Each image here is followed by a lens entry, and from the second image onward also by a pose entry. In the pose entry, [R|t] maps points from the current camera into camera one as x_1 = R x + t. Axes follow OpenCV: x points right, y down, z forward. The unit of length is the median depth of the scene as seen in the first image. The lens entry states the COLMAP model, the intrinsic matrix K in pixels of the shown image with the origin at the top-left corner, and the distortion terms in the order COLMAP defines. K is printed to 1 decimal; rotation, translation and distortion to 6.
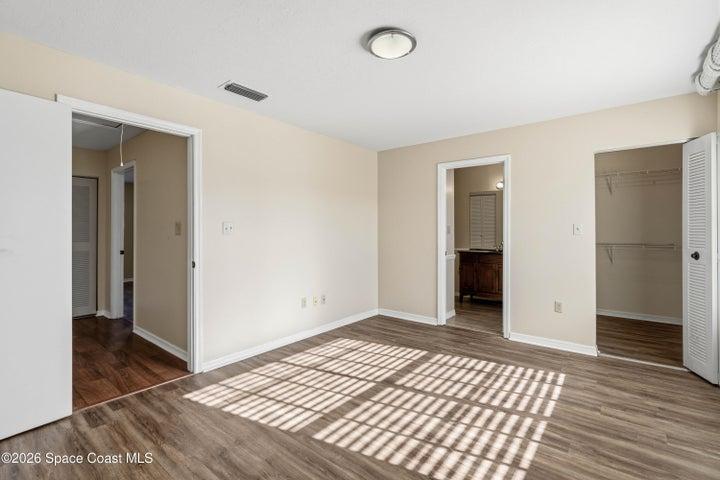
lens RADIAL K [[326.4, 0, 362.0], [0, 326.4, 234.3], [0, 0, 1]] dist [-0.008313, 0.003309]
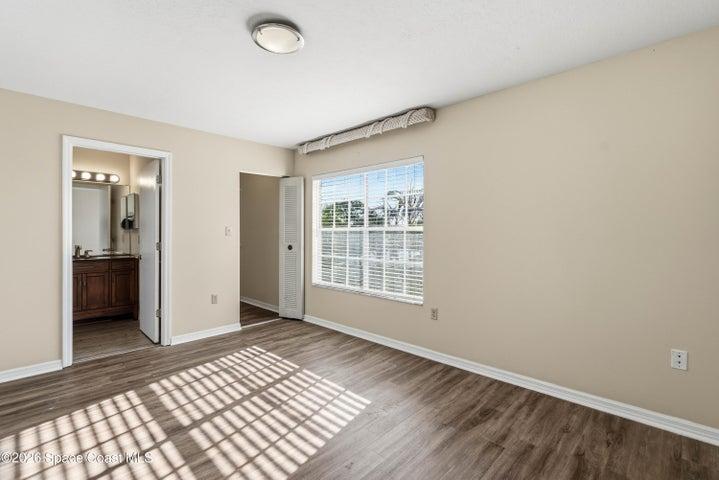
lens RADIAL K [[325.9, 0, 360.9], [0, 325.9, 236.4], [0, 0, 1]] dist [-0.008313, 0.003309]
pose [[0.091008, -0.008991, 0.995810, -0.635848], [0.008265, 0.999932, 0.008273, -0.002356], [-0.995816, 0.007477, 0.091076, 0.501465]]
